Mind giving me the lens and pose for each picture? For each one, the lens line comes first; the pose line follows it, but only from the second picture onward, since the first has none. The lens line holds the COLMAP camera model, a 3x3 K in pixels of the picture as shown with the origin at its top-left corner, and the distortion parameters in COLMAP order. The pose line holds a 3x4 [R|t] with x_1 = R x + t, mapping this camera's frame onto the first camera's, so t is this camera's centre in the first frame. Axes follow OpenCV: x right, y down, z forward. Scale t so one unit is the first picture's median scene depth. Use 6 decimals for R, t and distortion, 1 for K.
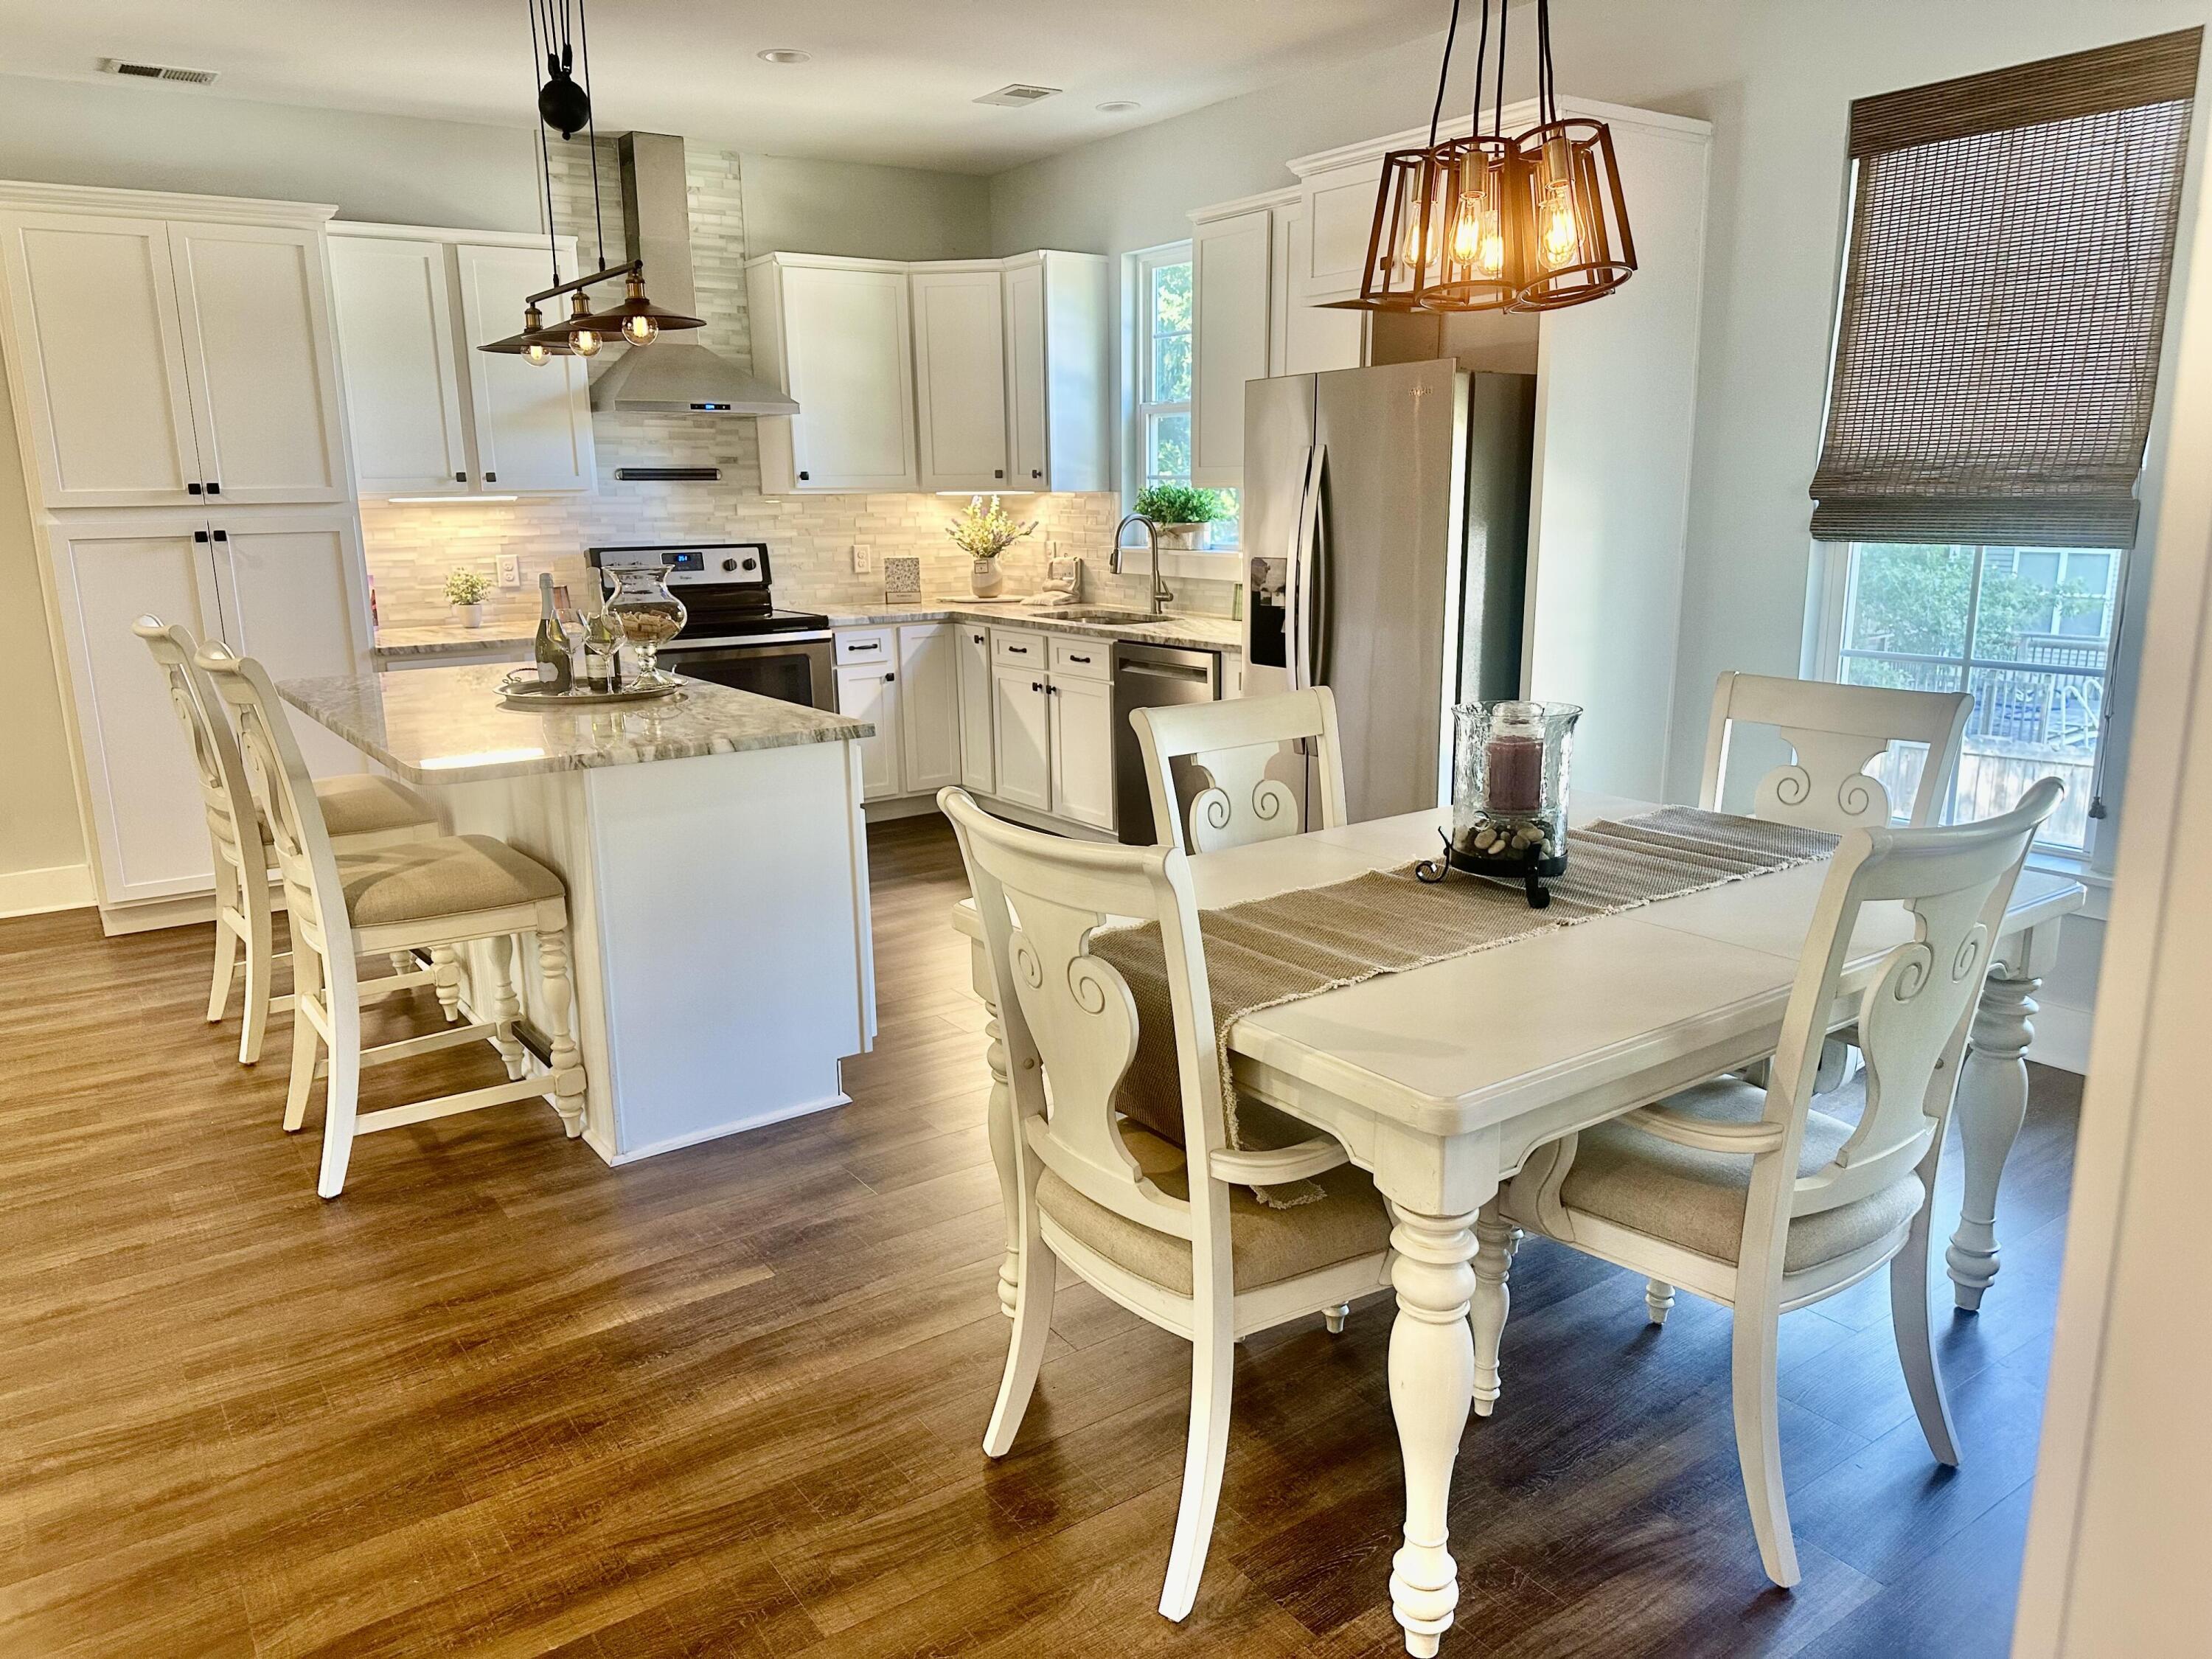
lens RADIAL K [[1546.3, 0, 1106.0], [0, 1546.3, 829.5], [0, 0, 1]] dist [0.003487, -0.084083]
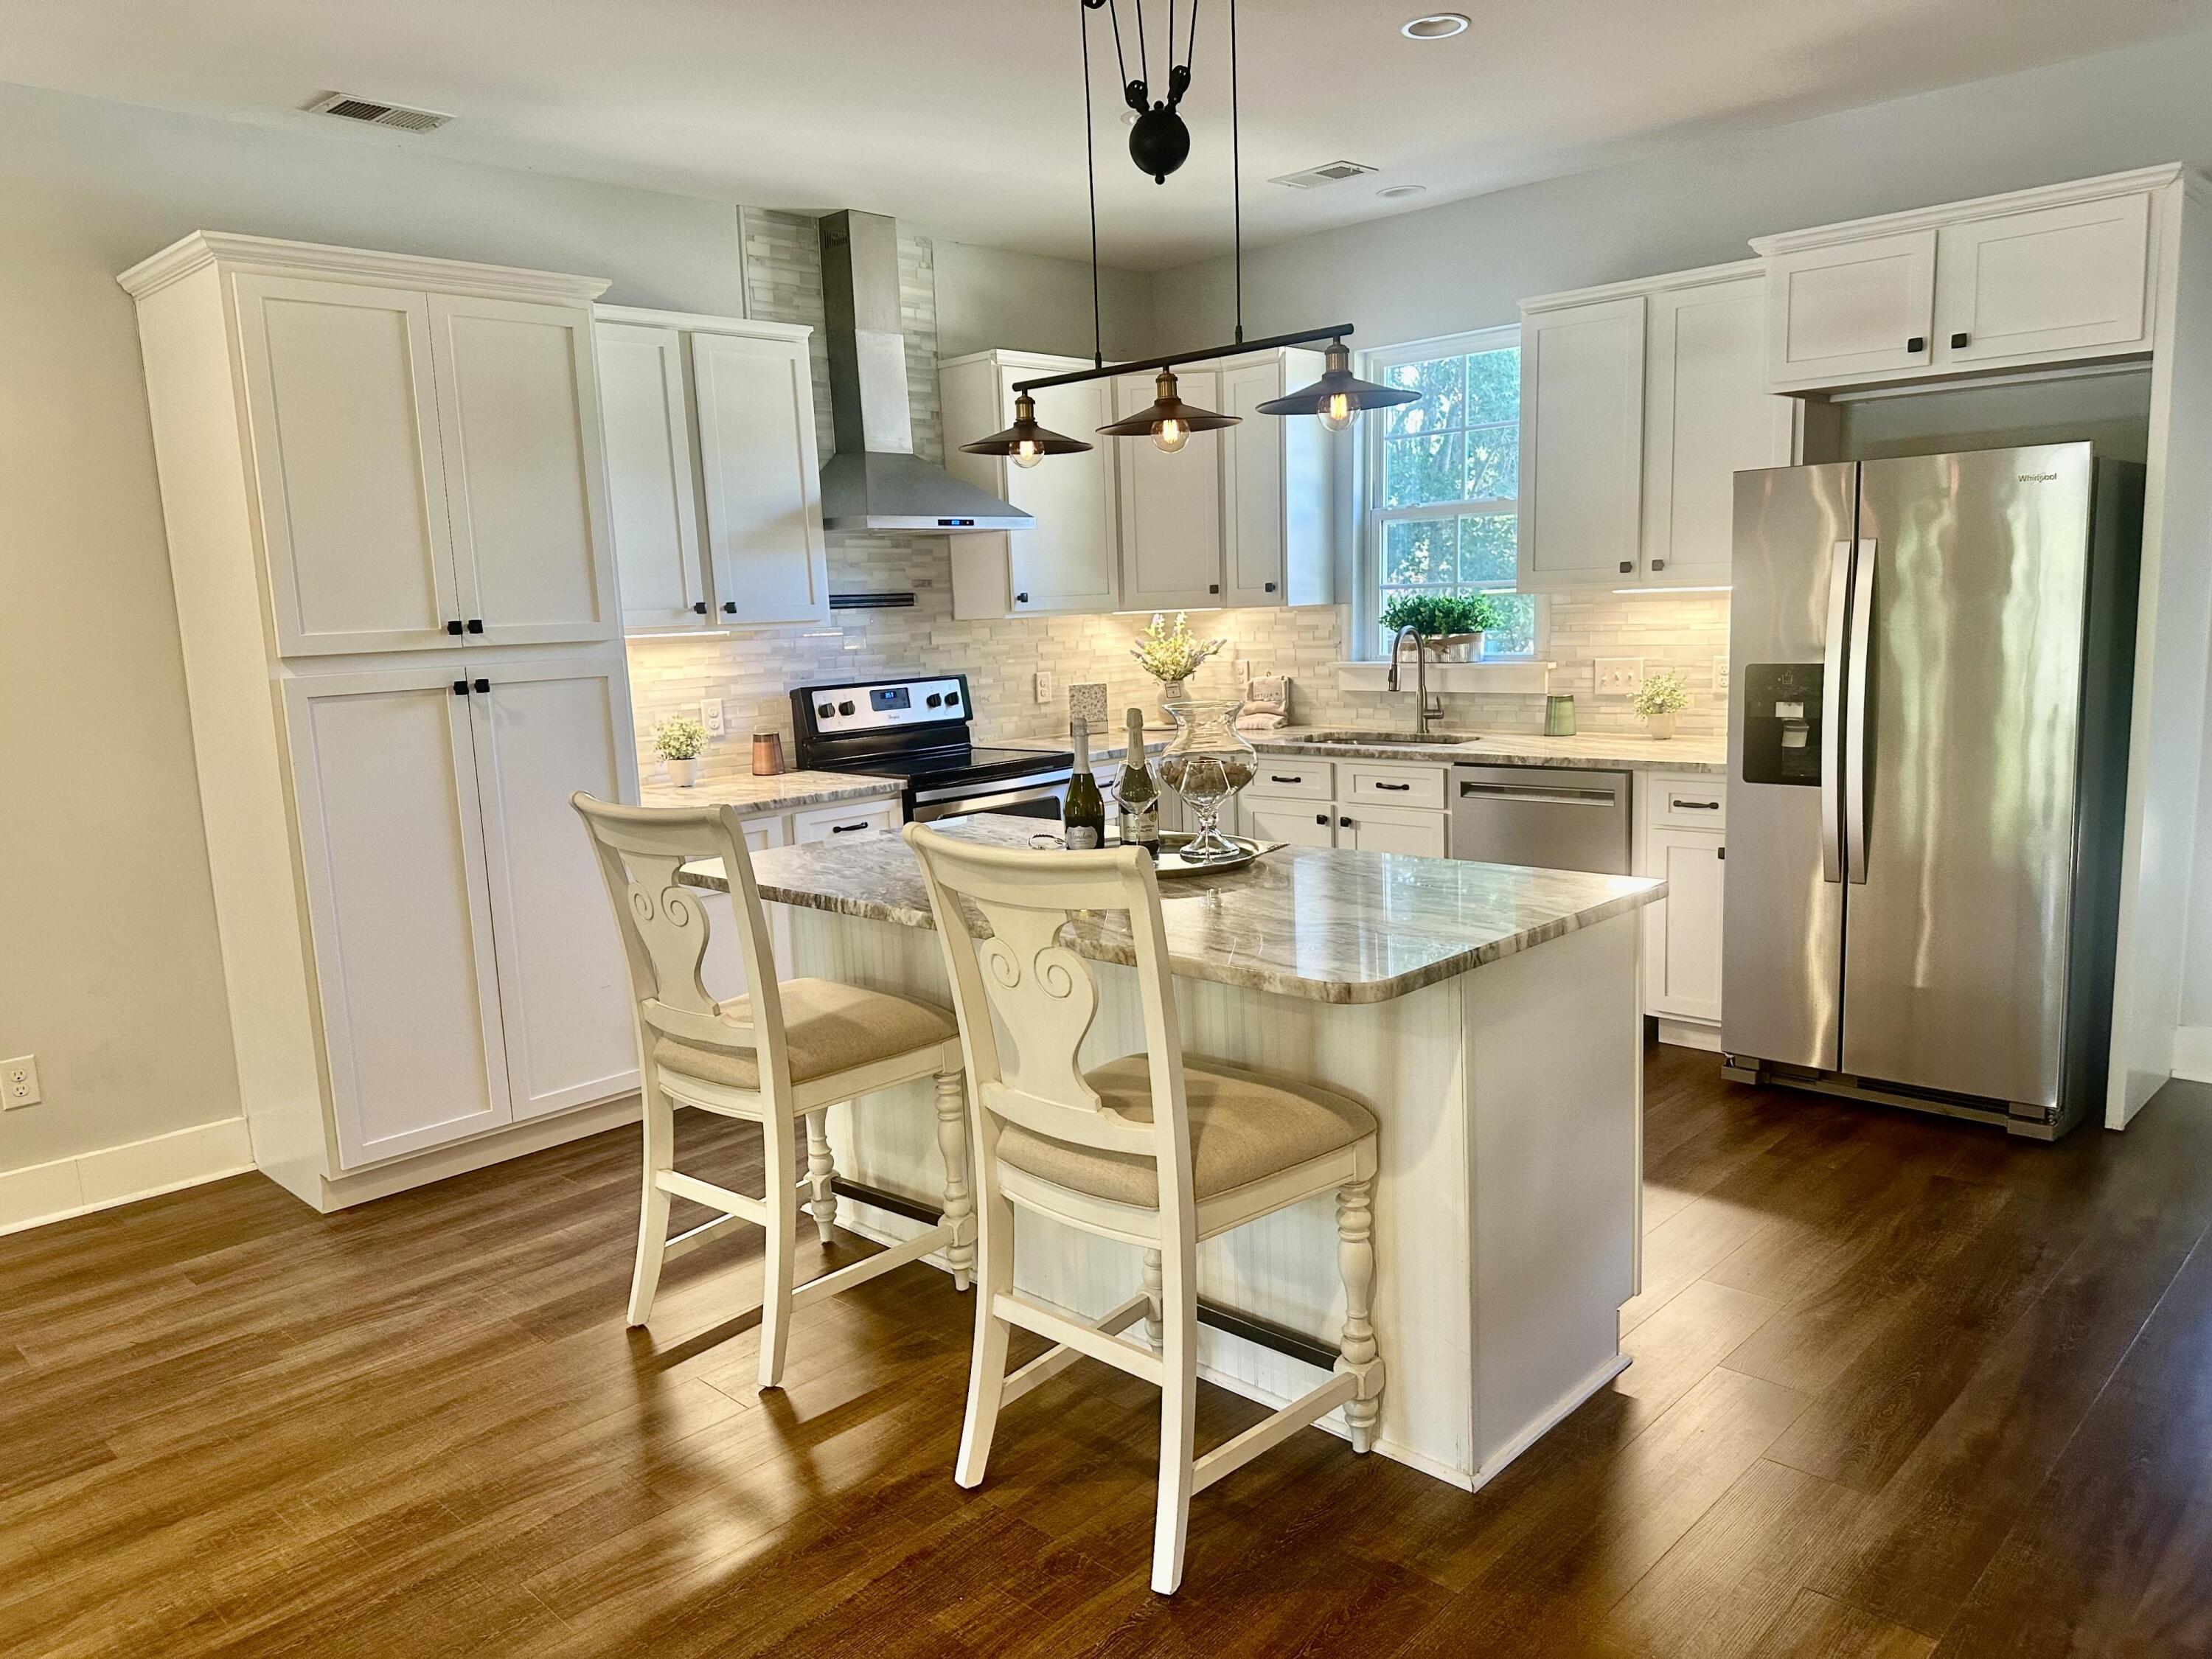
lens RADIAL K [[1552.8, 0, 1106.0], [0, 1552.8, 829.5], [0, 0, 1]] dist [0.081396, -0.074476]
pose [[0.986604, -0.055873, 0.153265, -0.296340], [0.067137, 0.995333, -0.069324, -0.030246], [-0.148677, 0.078685, 0.985750, 0.118026]]
